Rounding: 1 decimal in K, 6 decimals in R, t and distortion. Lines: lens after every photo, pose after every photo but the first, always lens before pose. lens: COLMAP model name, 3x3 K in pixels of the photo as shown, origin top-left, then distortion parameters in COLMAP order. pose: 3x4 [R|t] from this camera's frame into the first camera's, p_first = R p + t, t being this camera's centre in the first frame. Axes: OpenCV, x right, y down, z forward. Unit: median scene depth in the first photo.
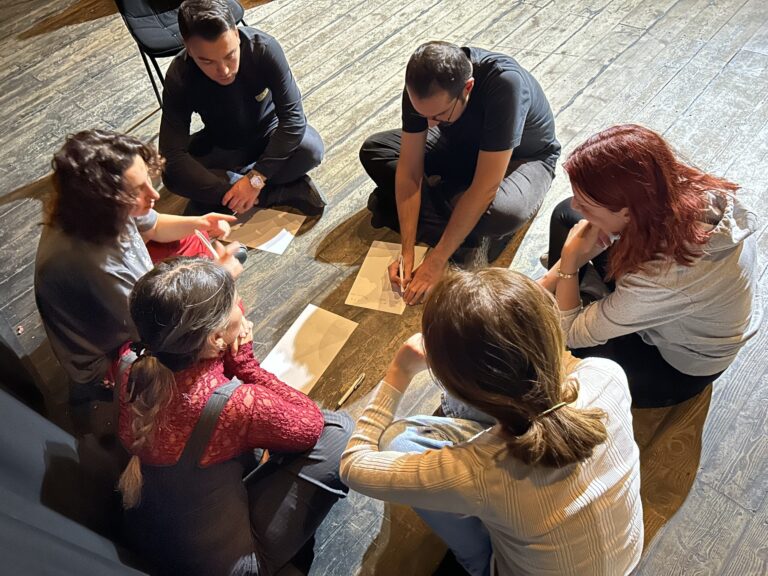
lens RADIAL K [[574.1, 0, 384.0], [0, 574.1, 288.0], [0, 0, 1]] dist [0.032486, -0.004365]
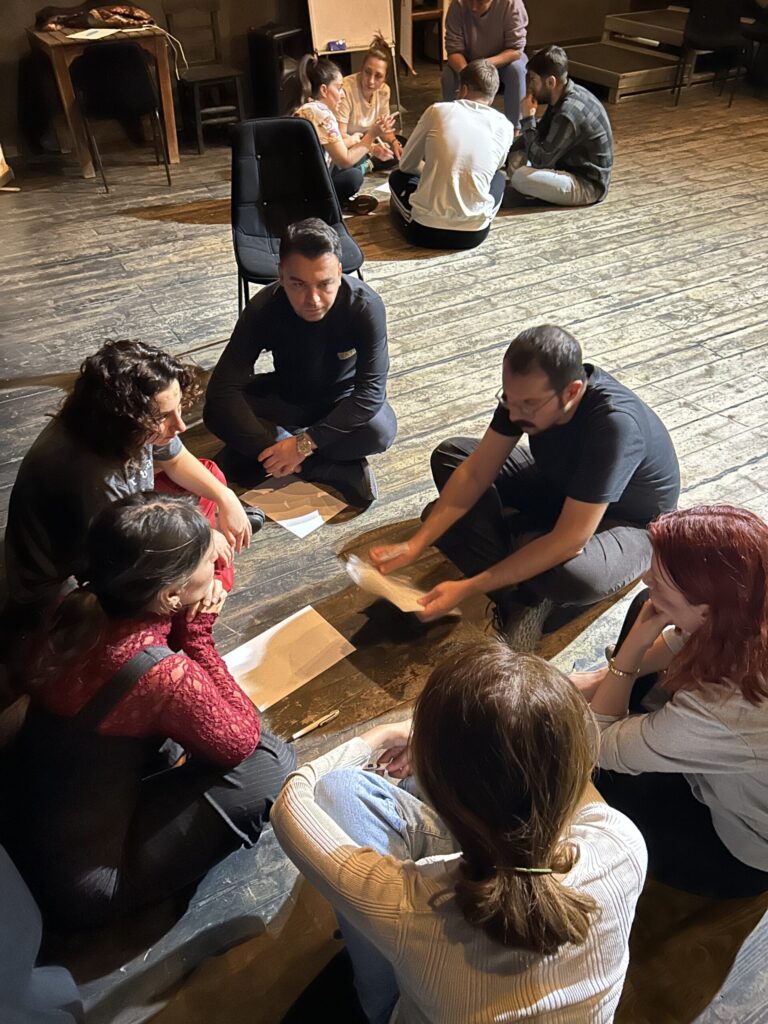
lens RADIAL K [[779.6, 0, 384.0], [0, 779.6, 512.0], [0, 0, 1]] dist [0.124472, -0.195714]
pose [[0.936948, 0.315828, -0.149603, 0.082665], [-0.336284, 0.931286, -0.140069, 0.021959], [0.095086, 0.181547, 0.978775, -0.074719]]
